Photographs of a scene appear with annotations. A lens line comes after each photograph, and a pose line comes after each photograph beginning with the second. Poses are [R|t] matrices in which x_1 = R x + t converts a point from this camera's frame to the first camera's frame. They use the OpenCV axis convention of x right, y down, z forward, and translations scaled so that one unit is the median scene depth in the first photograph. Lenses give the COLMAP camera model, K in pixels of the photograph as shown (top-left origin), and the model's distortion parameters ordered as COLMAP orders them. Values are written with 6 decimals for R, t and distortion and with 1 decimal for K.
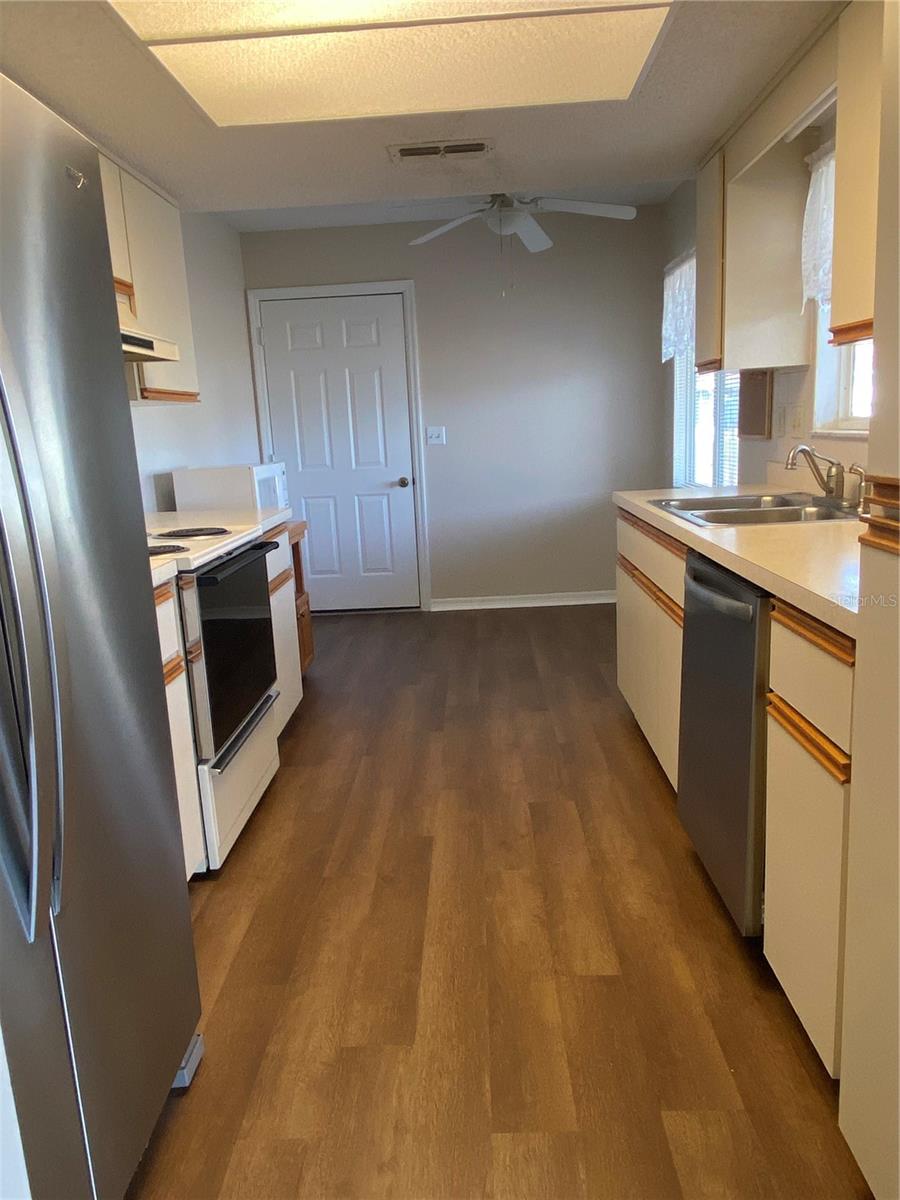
lens RADIAL K [[887.8, 0, 448.5], [0, 887.8, 609.6], [0, 0, 1]] dist [0.091706, -0.106523]
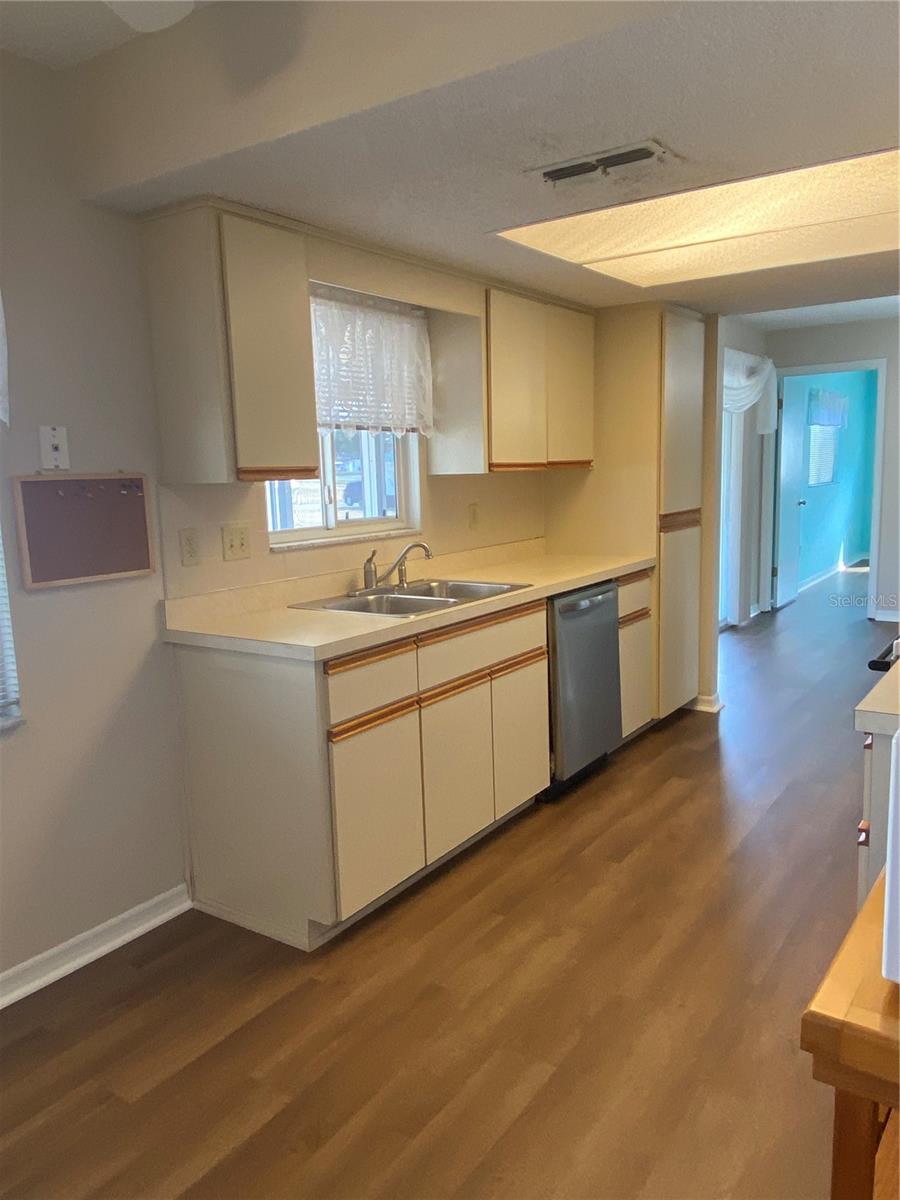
lens RADIAL K [[887.8, 0, 454.0], [0, 887.8, 598.2], [0, 0, 1]] dist [0.091706, -0.106523]
pose [[-0.841012, -0.001220, 0.541015, -0.307744], [0.181237, 0.941582, 0.283859, -0.401291], [-0.509756, 0.336781, -0.791661, 1.755282]]
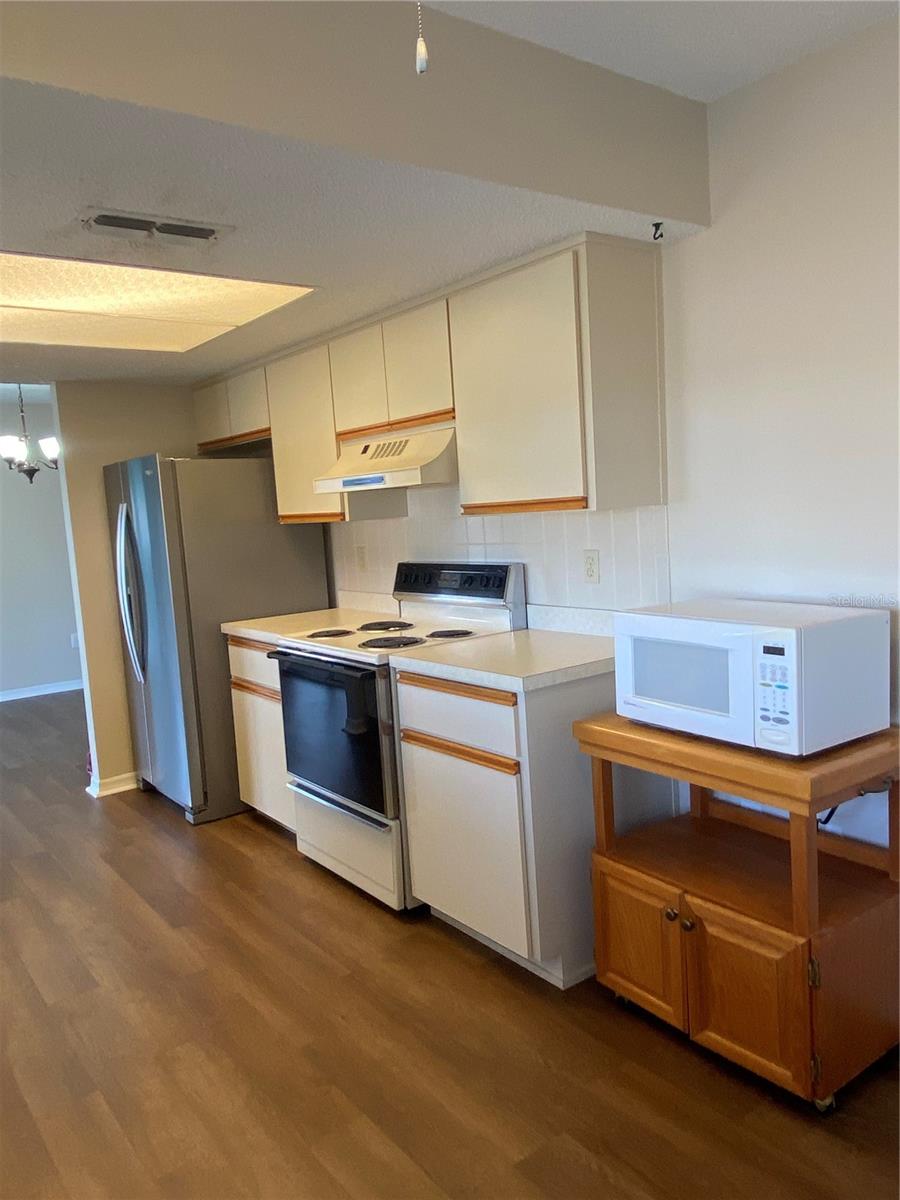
lens RADIAL K [[887.8, 0, 454.7], [0, 887.8, 592.2], [0, 0, 1]] dist [0.091706, -0.106523]
pose [[-0.779700, 0.159226, -0.605570, 0.293663], [-0.023609, 0.958964, 0.282544, -0.433267], [0.625708, 0.234596, -0.743945, 1.752660]]
